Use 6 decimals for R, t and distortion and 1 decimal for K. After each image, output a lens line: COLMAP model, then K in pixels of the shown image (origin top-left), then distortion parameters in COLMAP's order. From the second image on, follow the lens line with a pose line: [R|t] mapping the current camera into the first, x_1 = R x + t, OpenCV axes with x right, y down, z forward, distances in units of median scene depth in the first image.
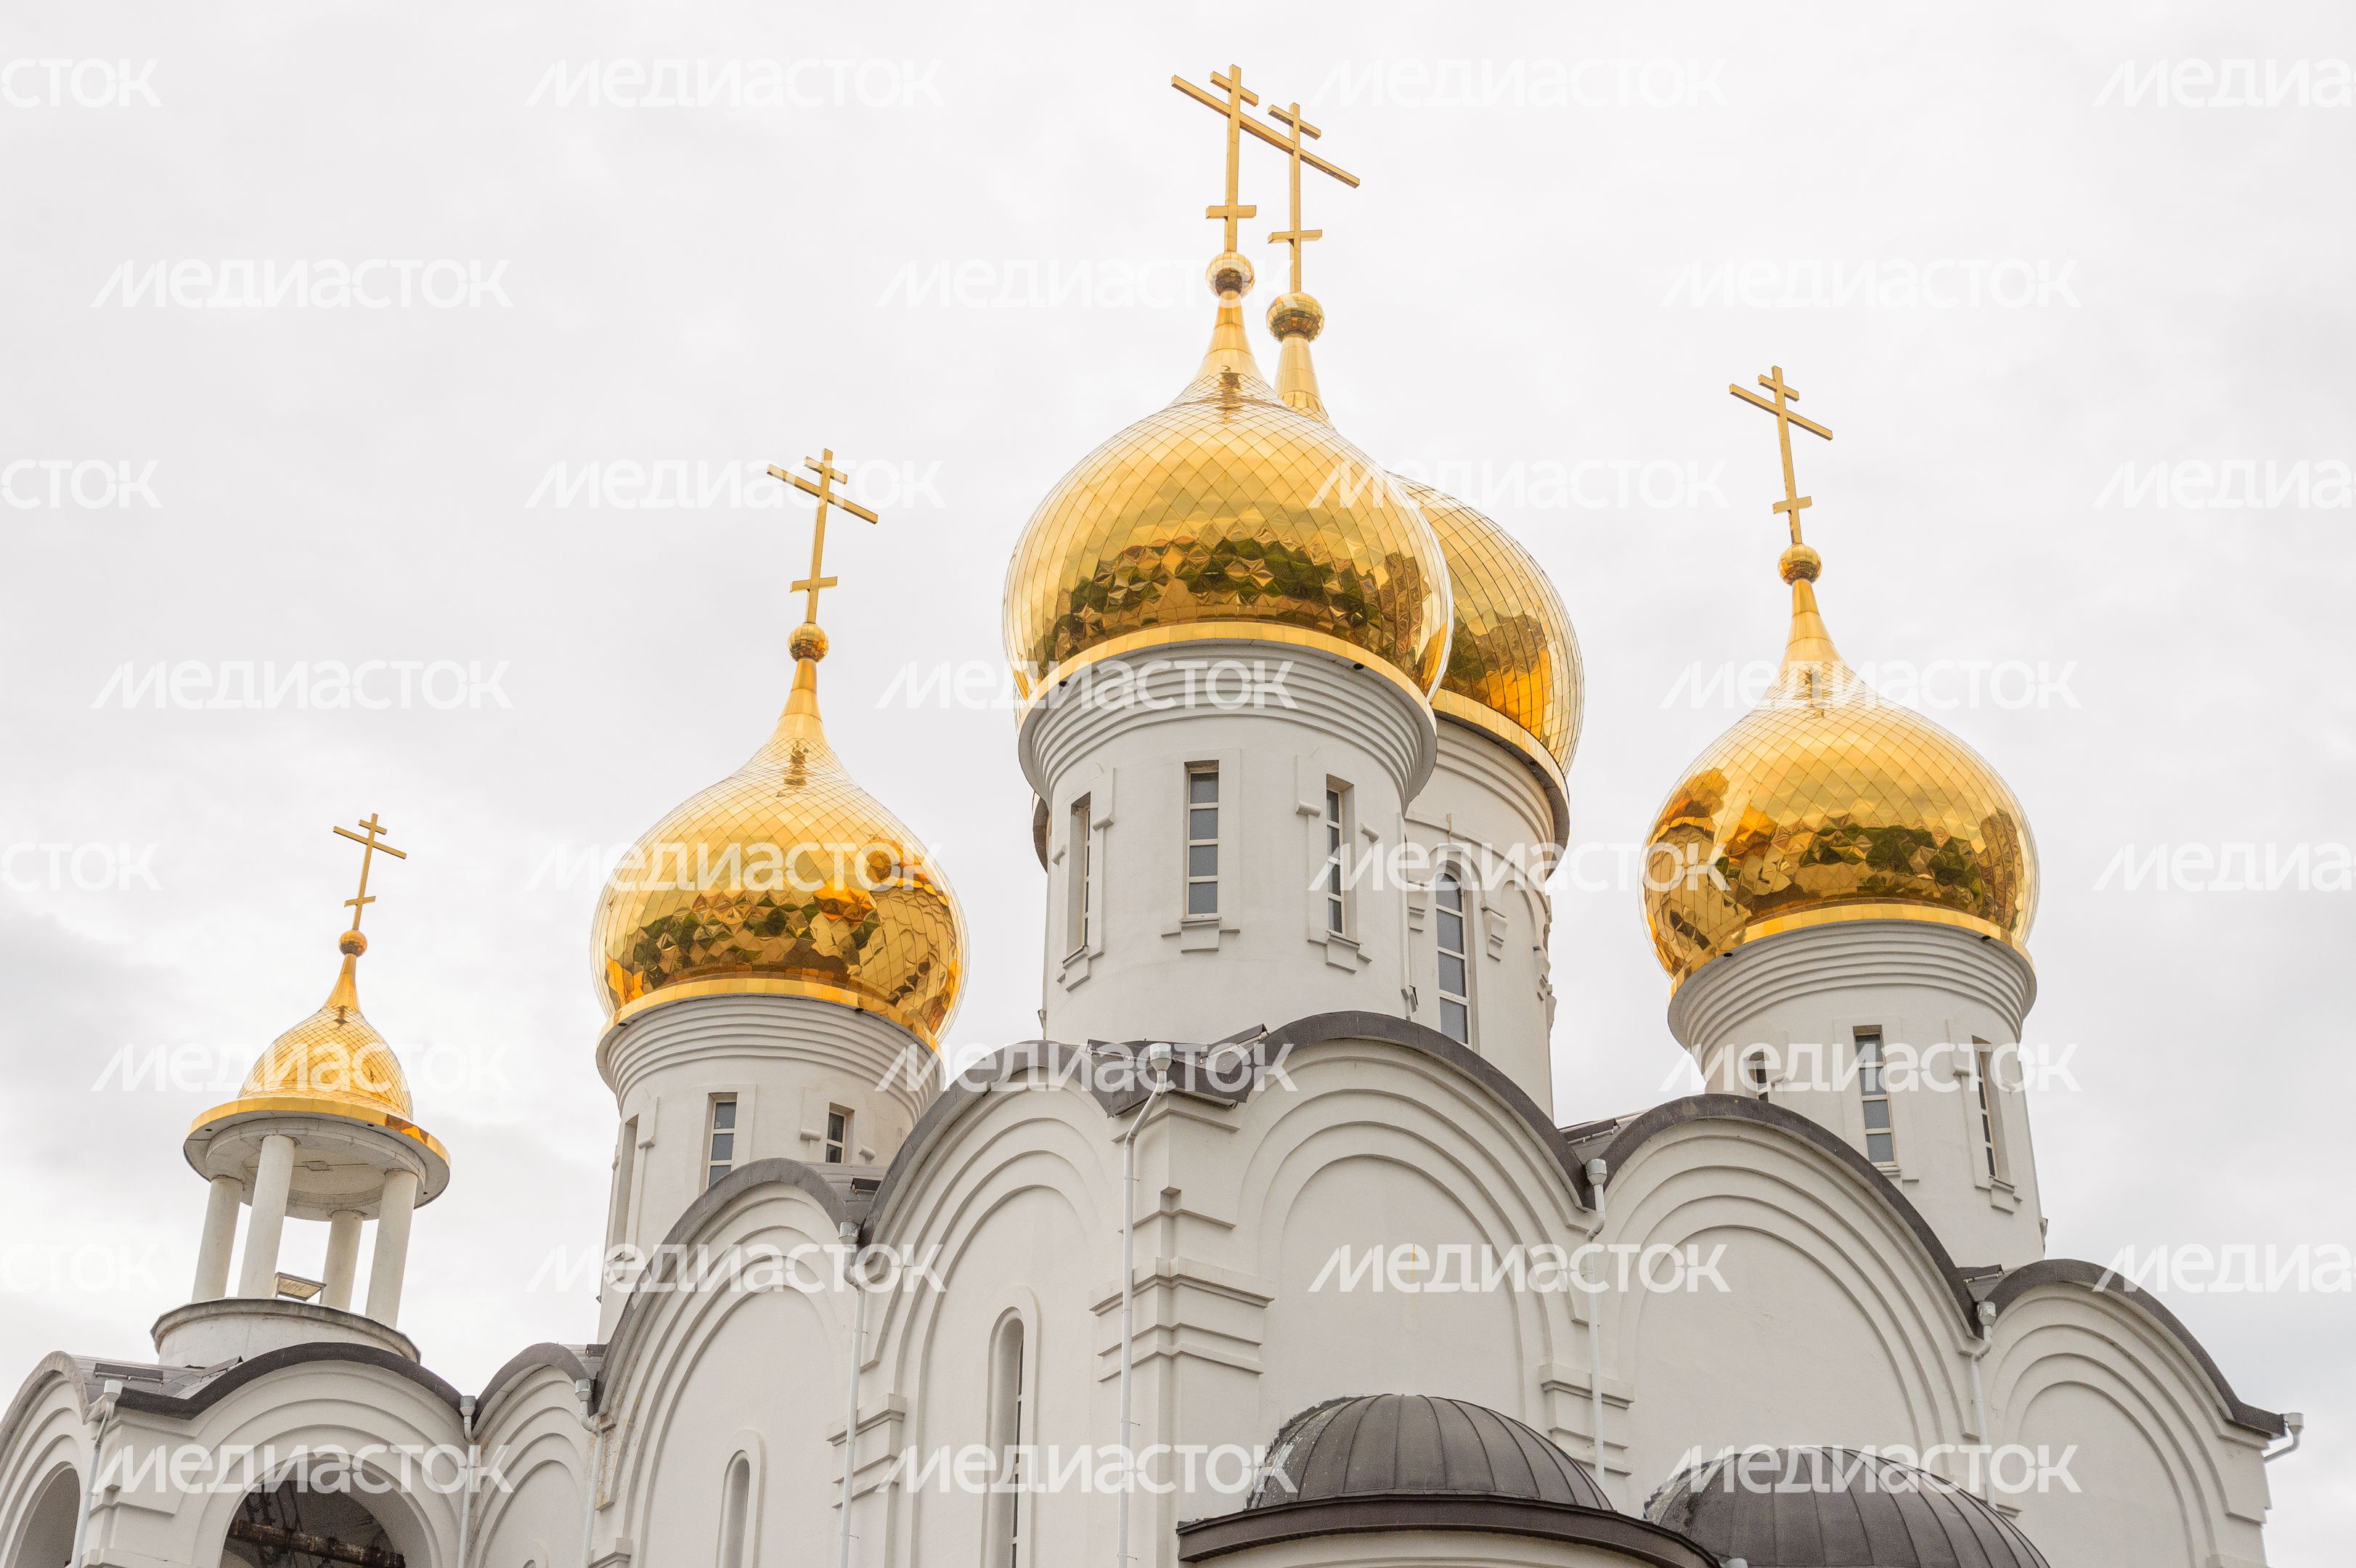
lens RADIAL K [[3121.7, 0, 1165.7], [0, 3121.7, 816.3], [0, 0, 1]] dist [-0.060073, 0.000000]
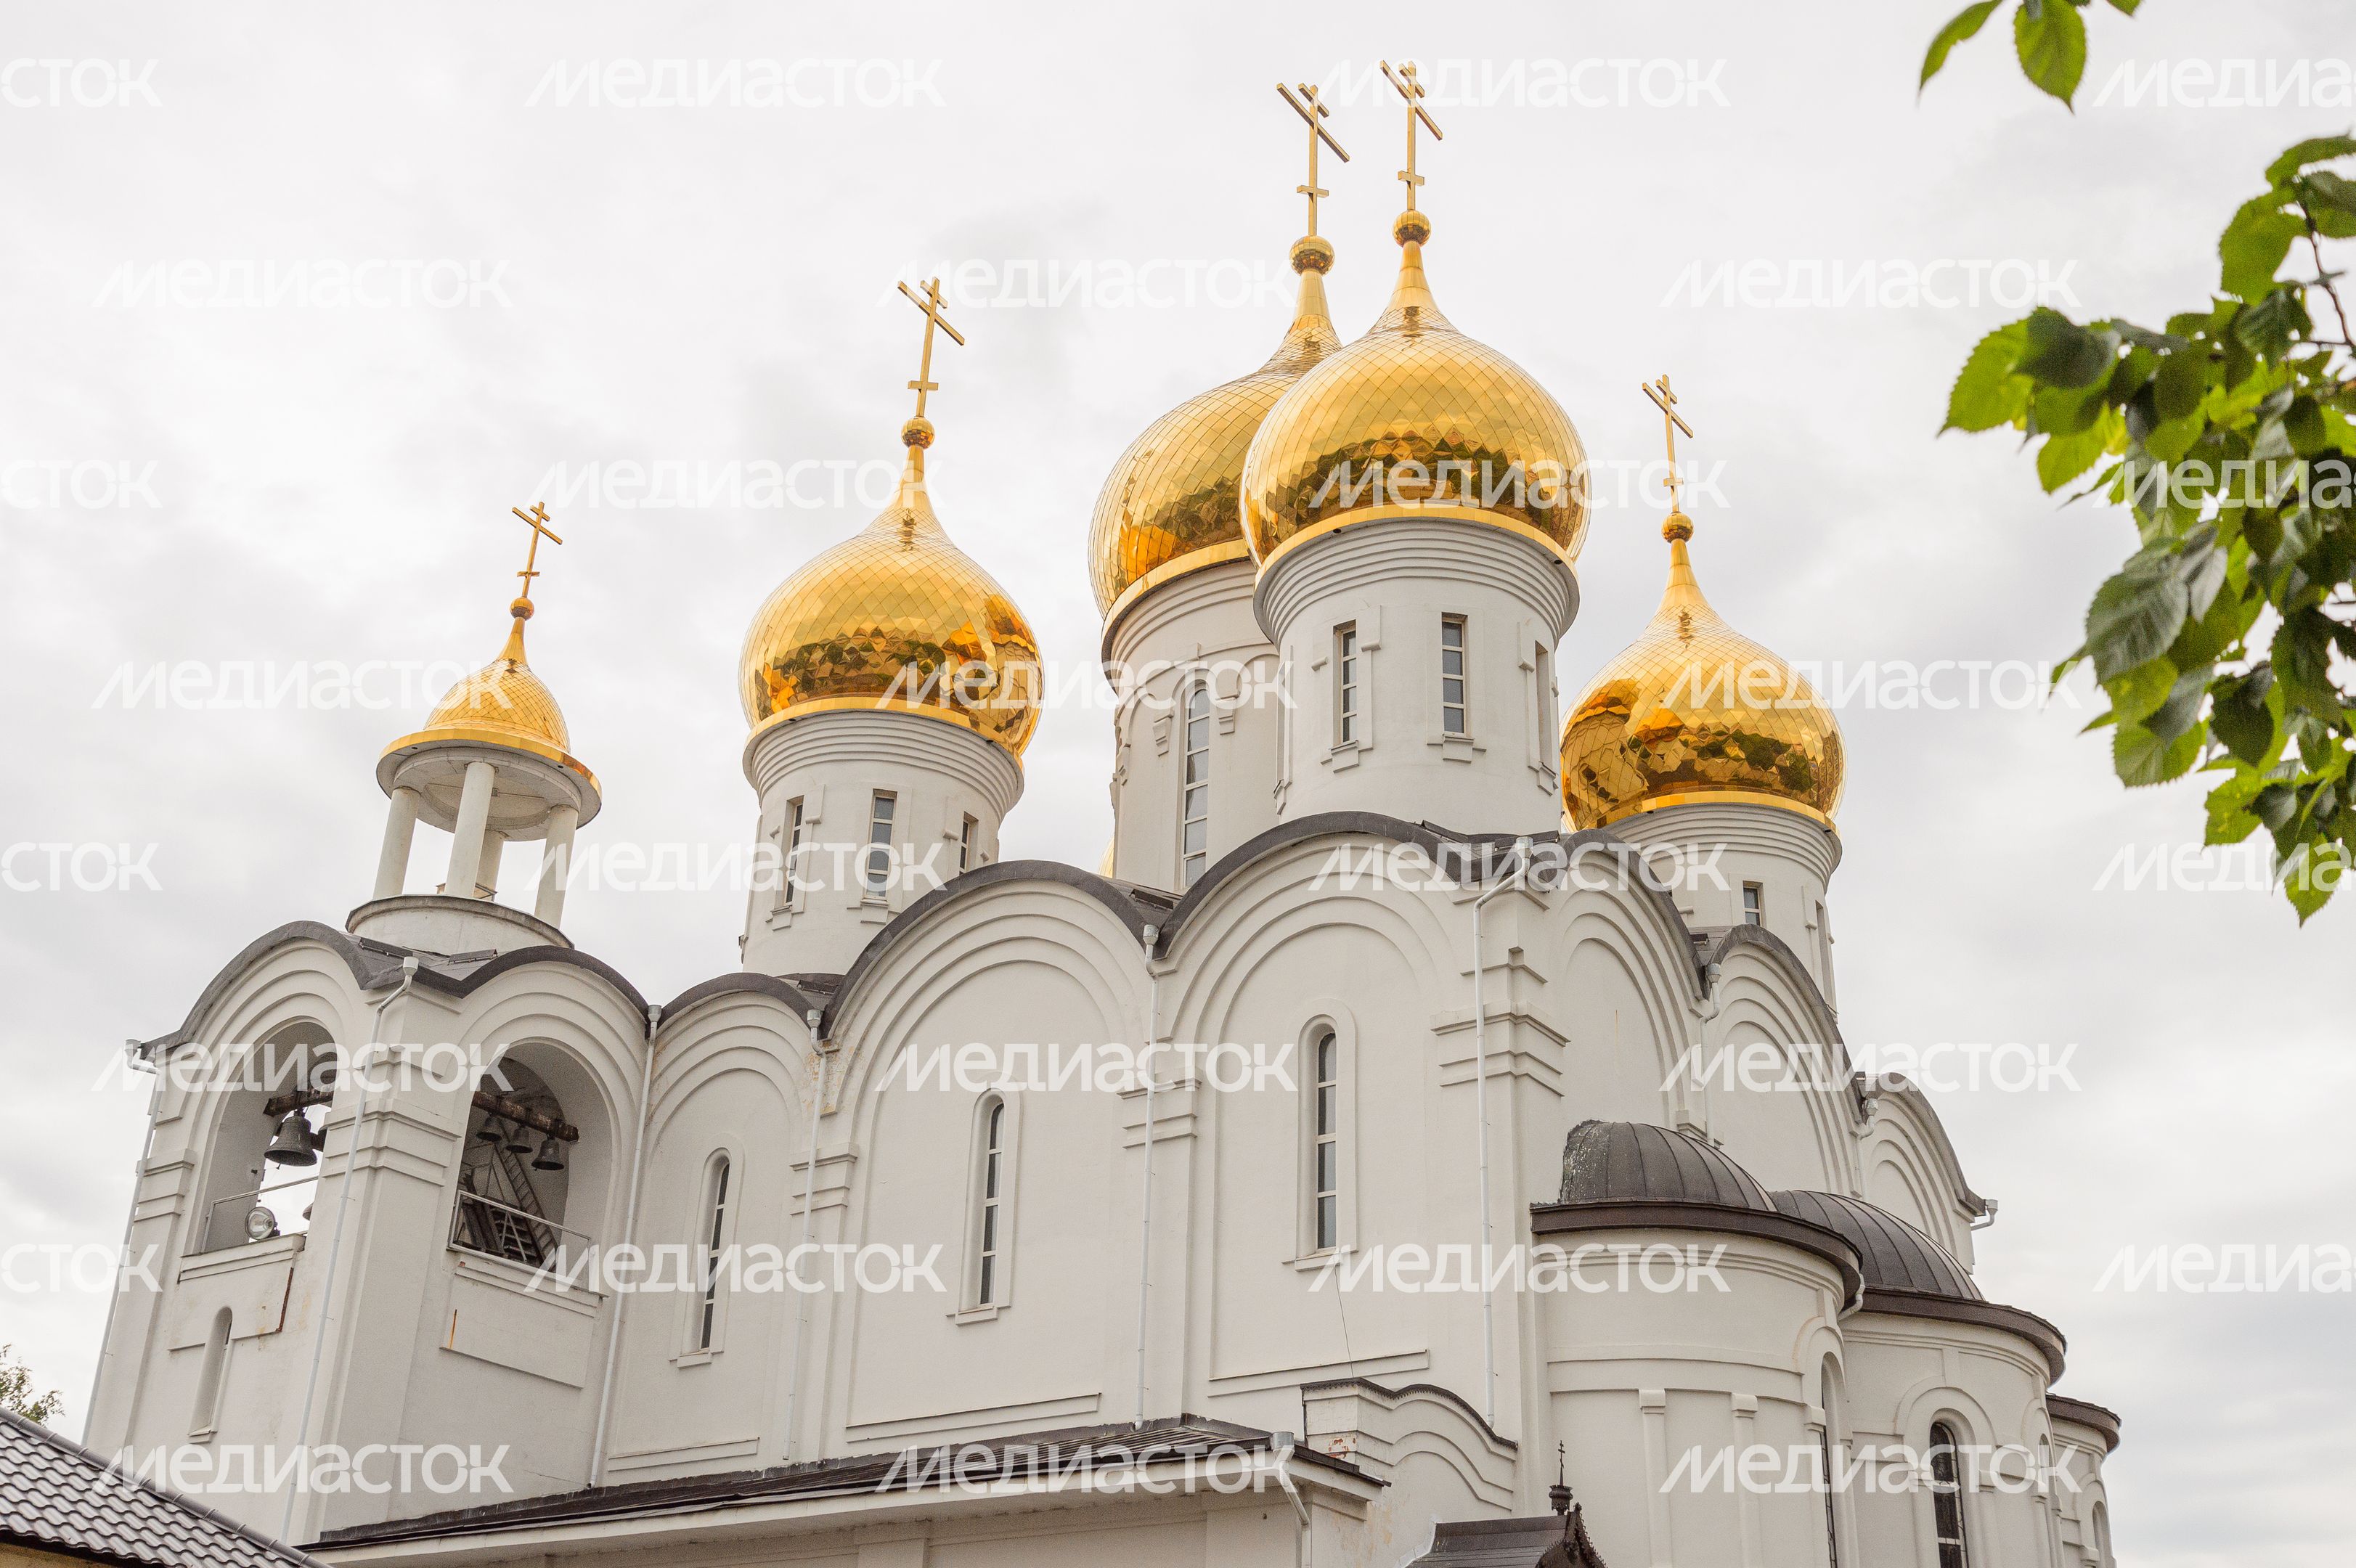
lens RADIAL K [[2412.1, 0, 1165.8], [0, 2412.1, 783.6], [0, 0, 1]] dist [-0.020370, 0.000000]
pose [[0.948408, 0.162735, 0.272102, -0.309476], [-0.181146, 0.982481, 0.043795, 0.025152], [-0.260208, -0.090826, 0.961271, 0.055319]]
